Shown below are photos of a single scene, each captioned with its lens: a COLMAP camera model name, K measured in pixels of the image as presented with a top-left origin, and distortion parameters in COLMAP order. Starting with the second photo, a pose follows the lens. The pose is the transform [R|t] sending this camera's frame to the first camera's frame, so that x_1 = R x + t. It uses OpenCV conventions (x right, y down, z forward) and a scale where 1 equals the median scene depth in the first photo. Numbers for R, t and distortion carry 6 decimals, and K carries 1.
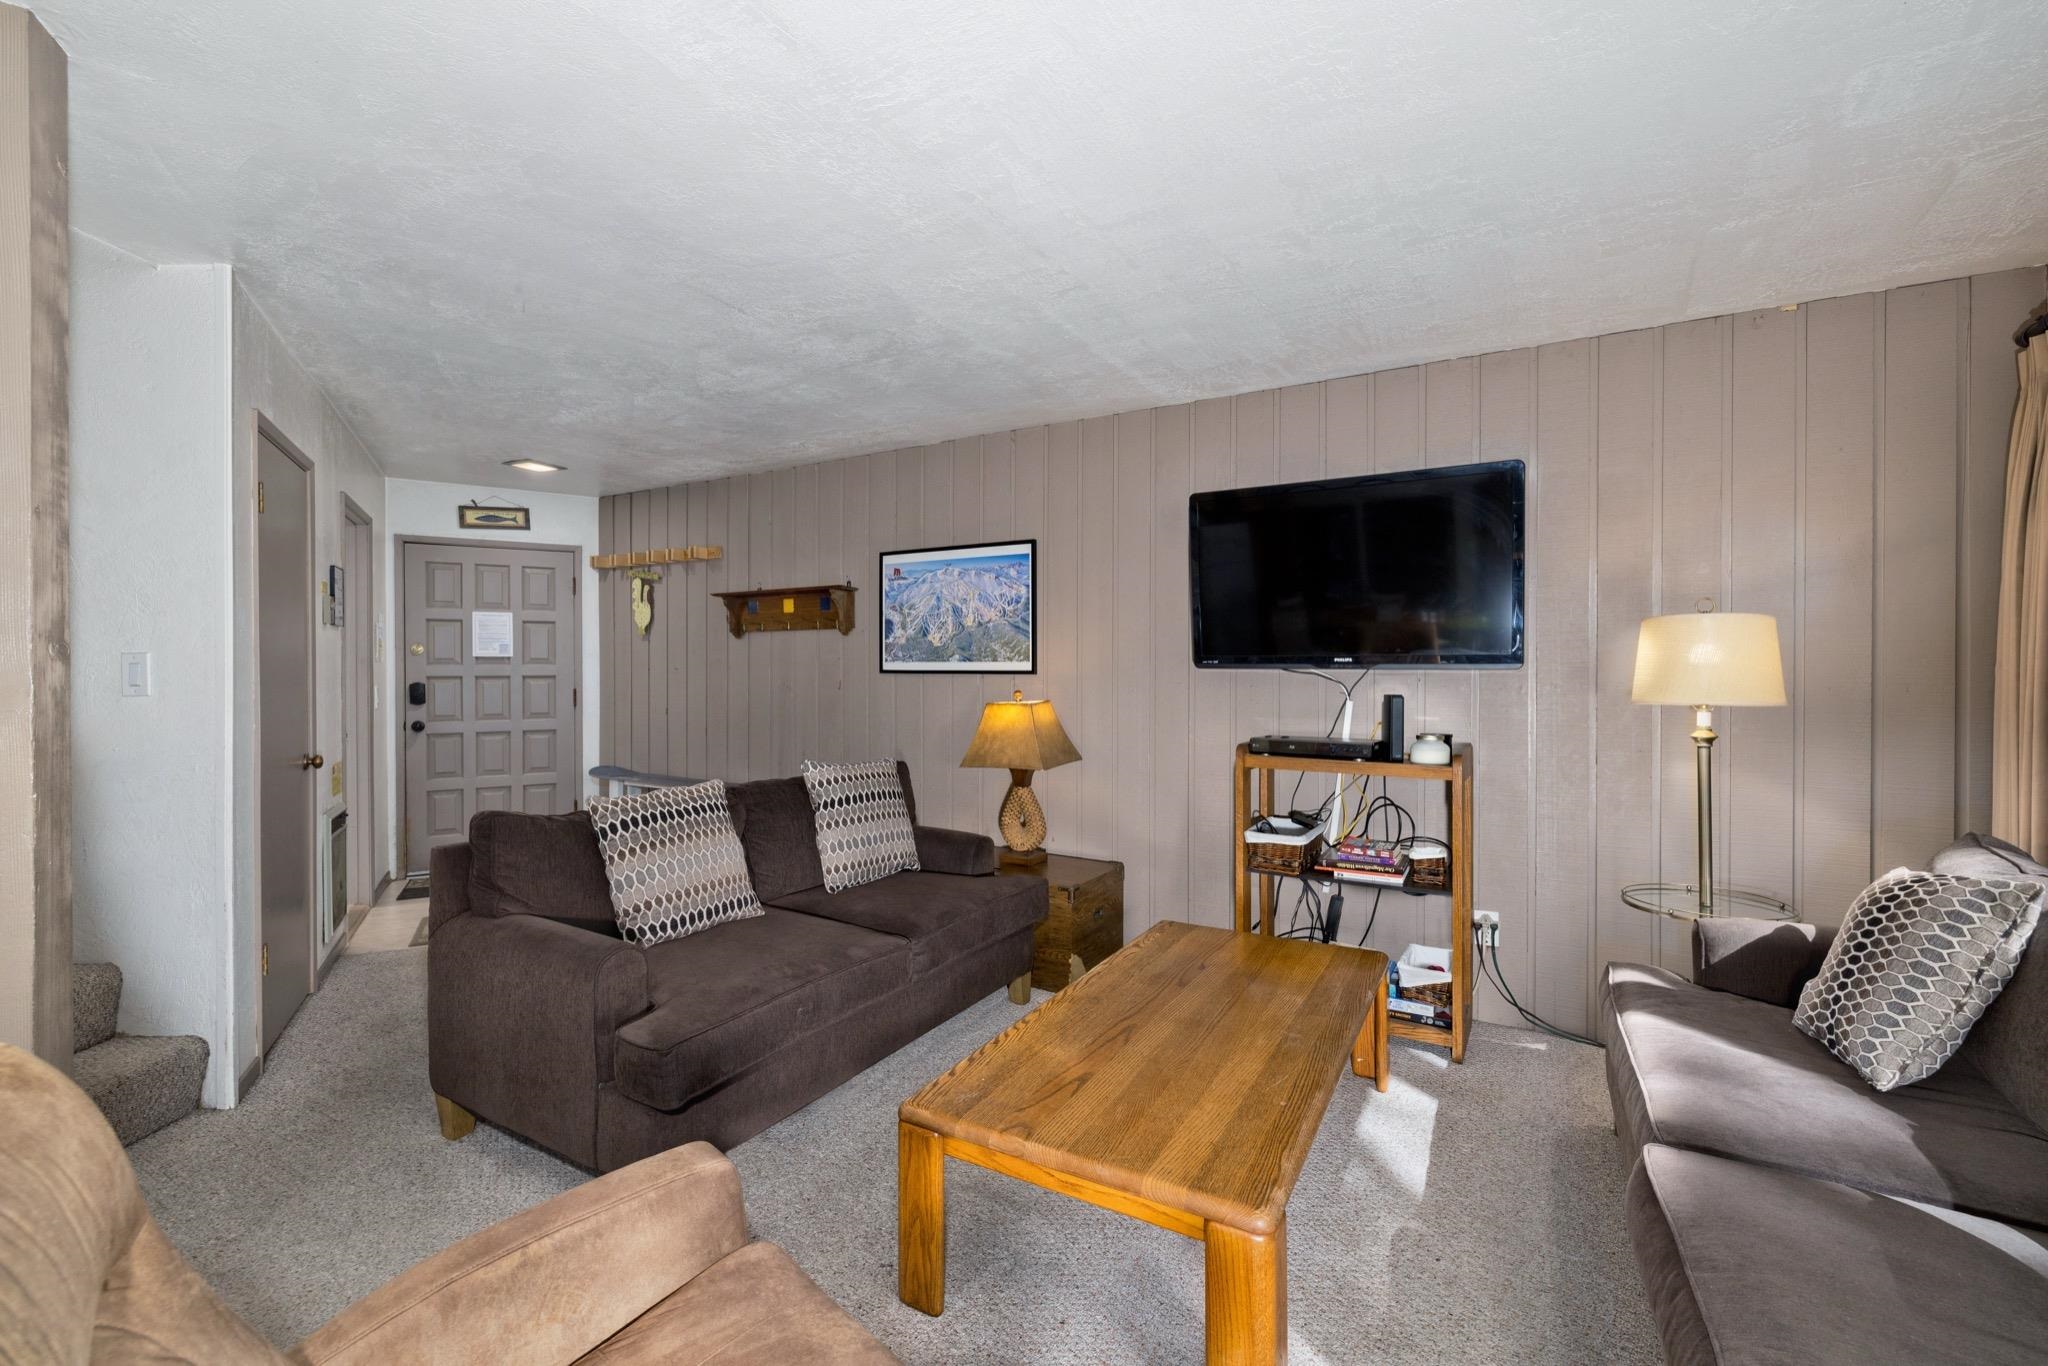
lens RADIAL K [[873.6, 0, 1022.5], [0, 873.6, 648.6], [0, 0, 1]] dist [0.001011, 0.000223]
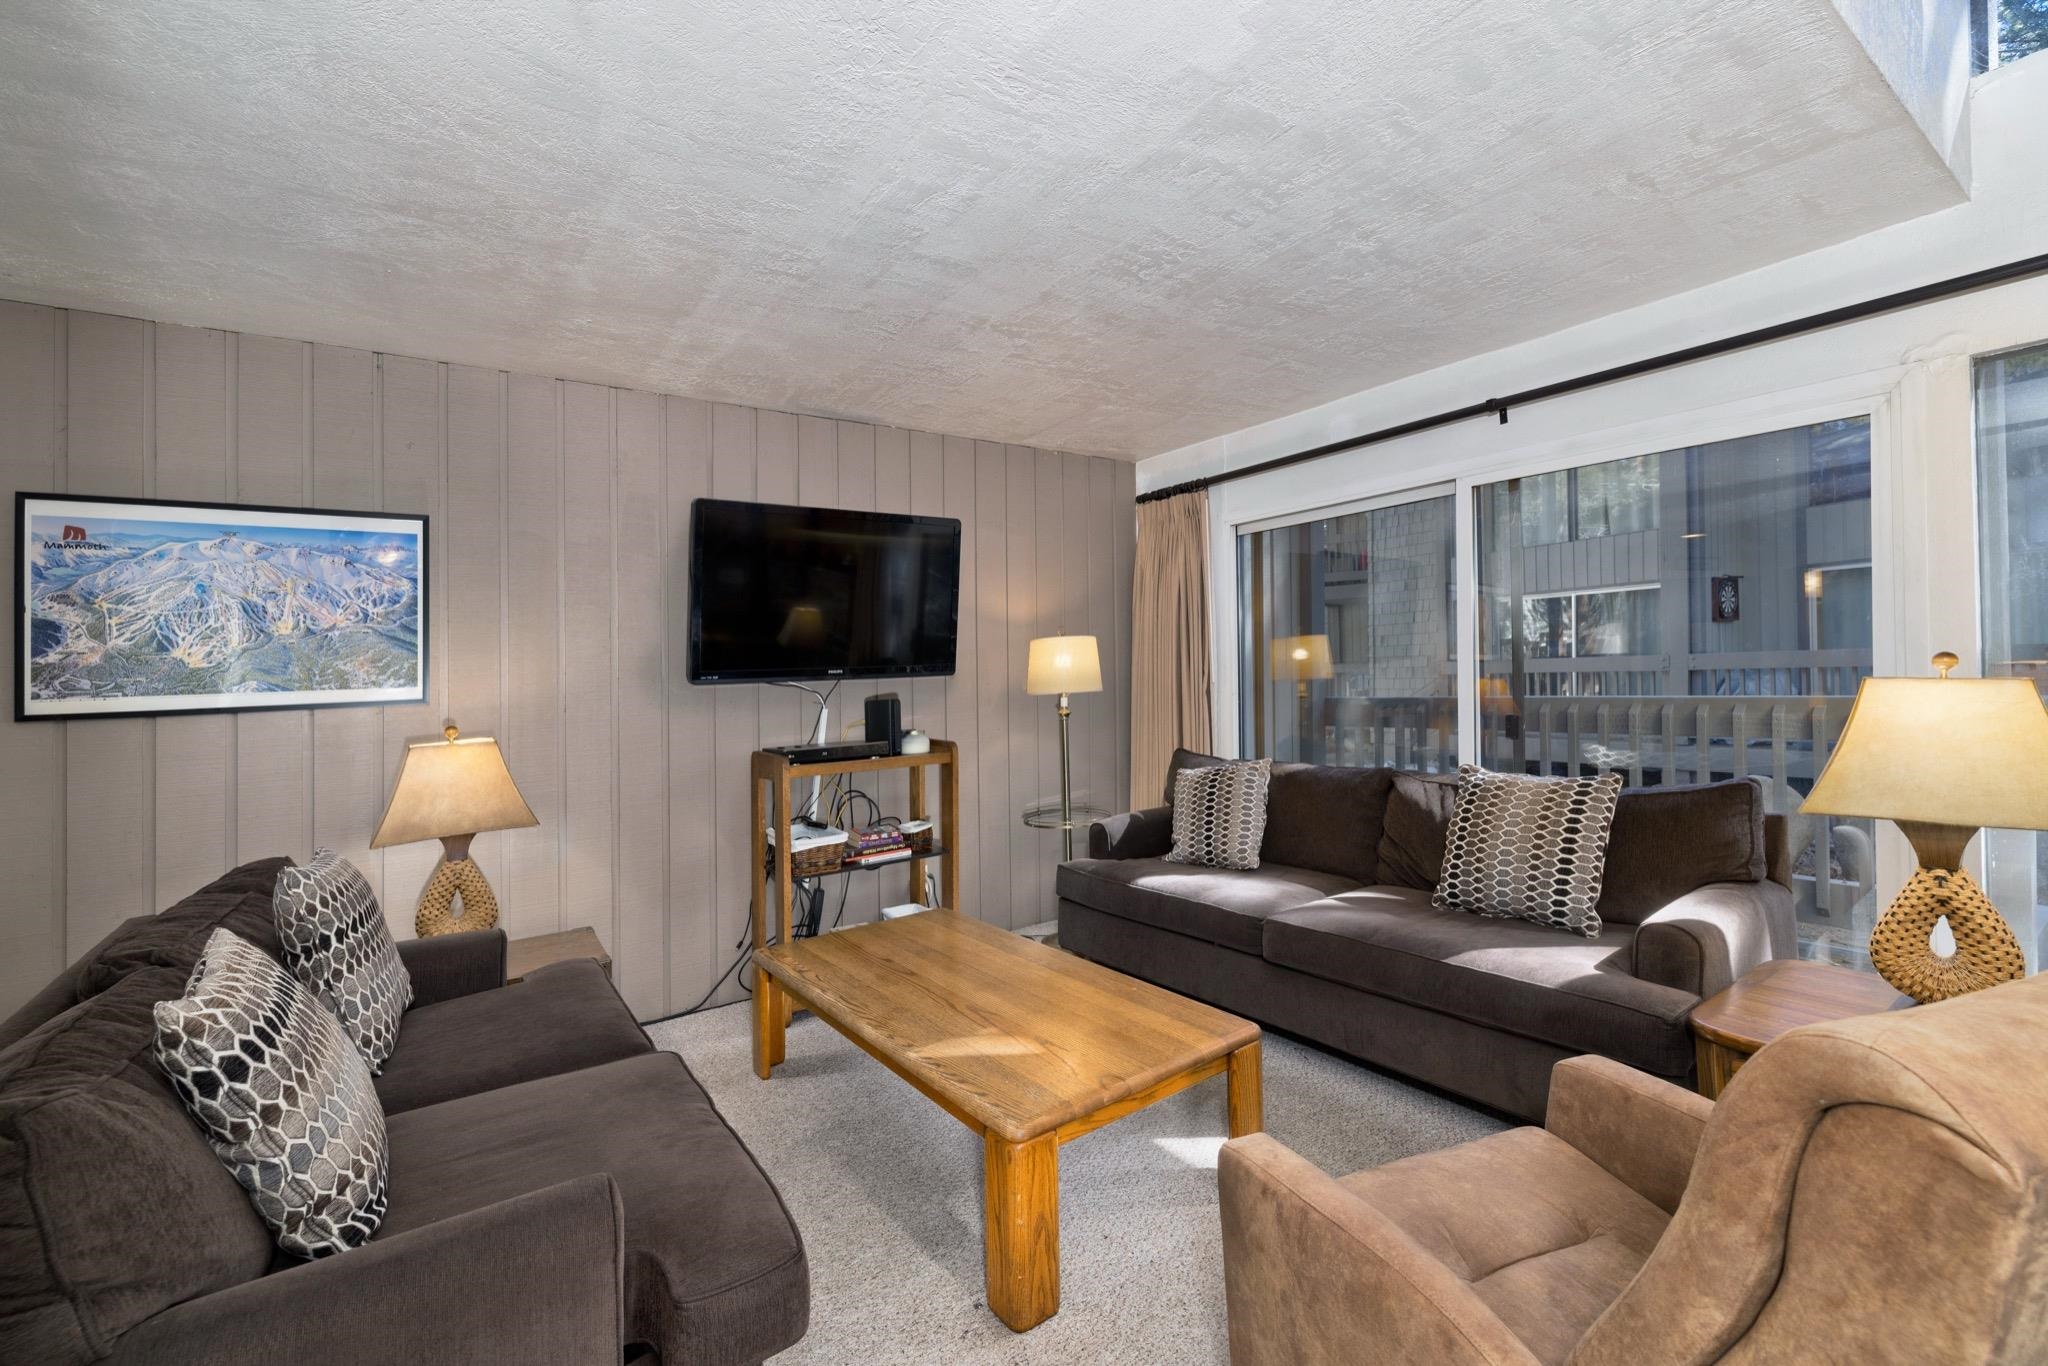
lens RADIAL K [[885.6, 0, 1023.1], [0, 885.6, 650.8], [0, 0, 1]] dist [-0.000359, 0.000003]
pose [[0.397830, 0.004314, 0.917449, -0.448690], [0.018416, 0.999750, -0.012686, 0.003842], [-0.917274, 0.021943, 0.397651, 0.258580]]
